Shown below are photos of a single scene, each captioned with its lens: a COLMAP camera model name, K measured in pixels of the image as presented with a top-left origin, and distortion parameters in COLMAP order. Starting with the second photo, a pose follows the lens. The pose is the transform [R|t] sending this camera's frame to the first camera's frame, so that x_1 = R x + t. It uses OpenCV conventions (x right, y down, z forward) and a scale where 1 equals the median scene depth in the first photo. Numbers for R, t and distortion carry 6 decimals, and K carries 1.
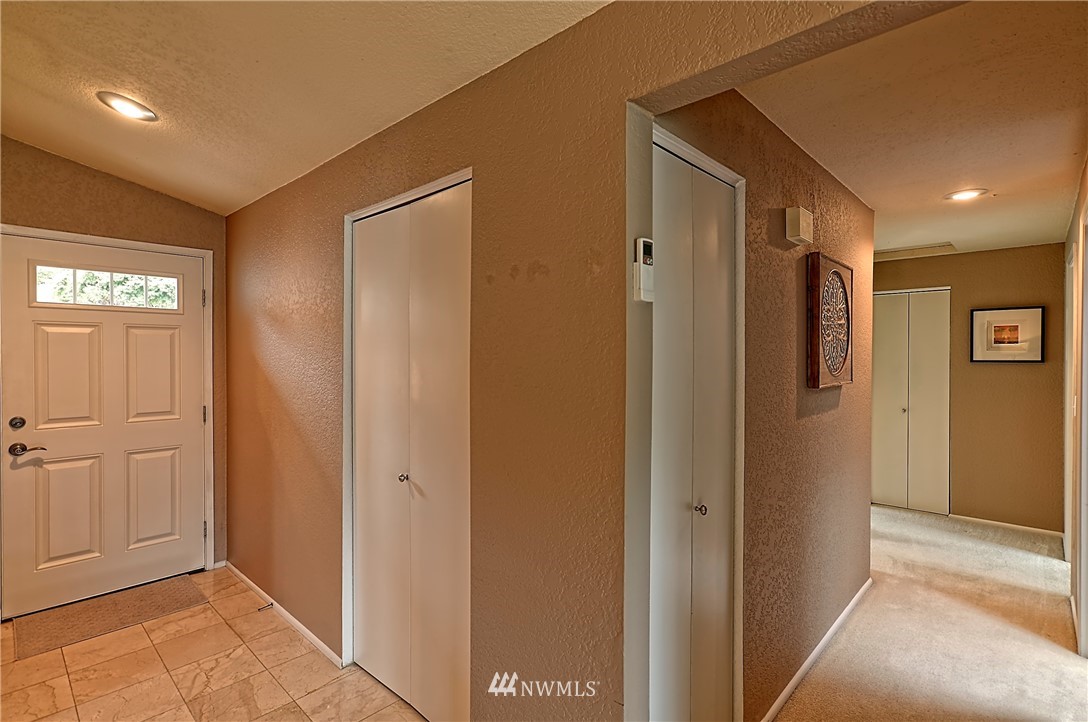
lens RADIAL K [[527.6, 0, 562.9], [0, 527.6, 356.9], [0, 0, 1]] dist [-0.004329, 0.021064]
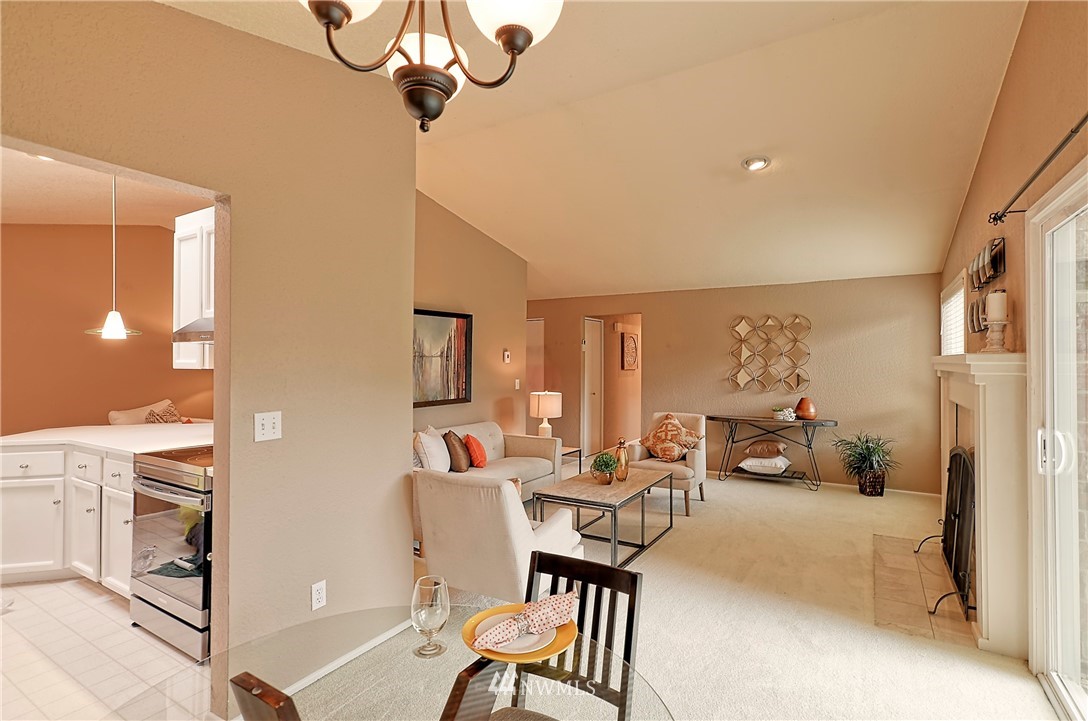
lens RADIAL K [[527.6, 0, 545.4], [0, 527.6, 357.7], [0, 0, 1]] dist [-0.004329, 0.021064]
pose [[0.985616, -0.001316, 0.168998, -0.498925], [0.002129, 0.999987, -0.004626, -0.004847], [-0.168989, 0.004919, 0.985606, -1.853326]]
